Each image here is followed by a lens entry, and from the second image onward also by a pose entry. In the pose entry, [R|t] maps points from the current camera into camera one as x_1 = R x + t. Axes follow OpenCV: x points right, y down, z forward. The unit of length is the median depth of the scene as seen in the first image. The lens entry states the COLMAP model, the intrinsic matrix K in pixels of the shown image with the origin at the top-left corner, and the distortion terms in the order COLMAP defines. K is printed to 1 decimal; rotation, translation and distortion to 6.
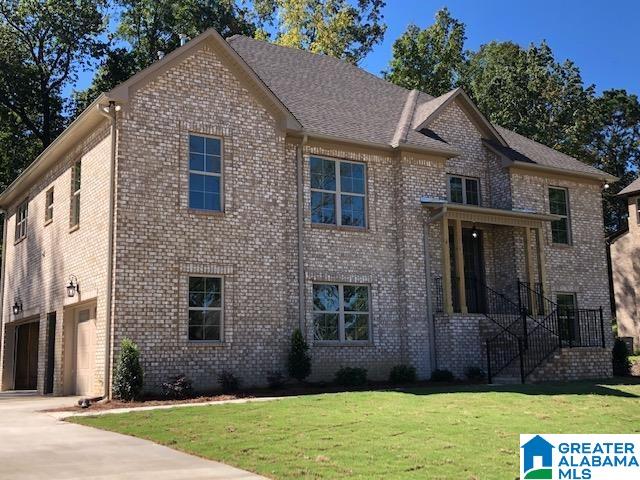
lens RADIAL K [[758.2, 0, 321.1], [0, 758.2, 236.9], [0, 0, 1]] dist [0.037917, 0.000000]
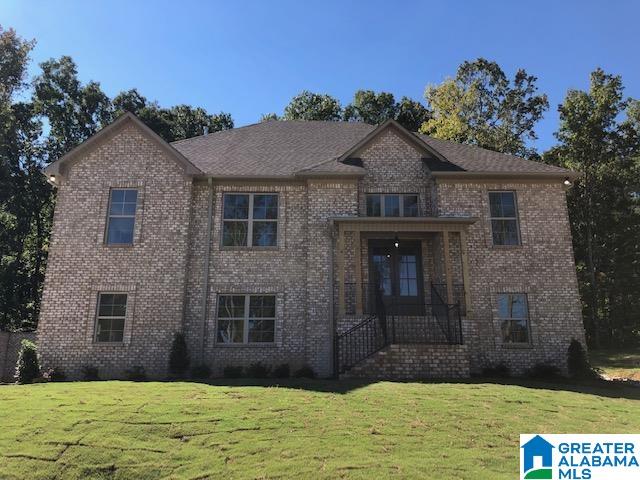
lens RADIAL K [[519.8, 0, 329.6], [0, 519.8, 237.0], [0, 0, 1]] dist [0.040005, -0.062082]
pose [[0.862336, -0.116400, -0.492776, 0.542998], [0.067623, 0.990975, -0.115743, 0.074384], [0.501801, 0.066486, 0.862424, 0.344136]]
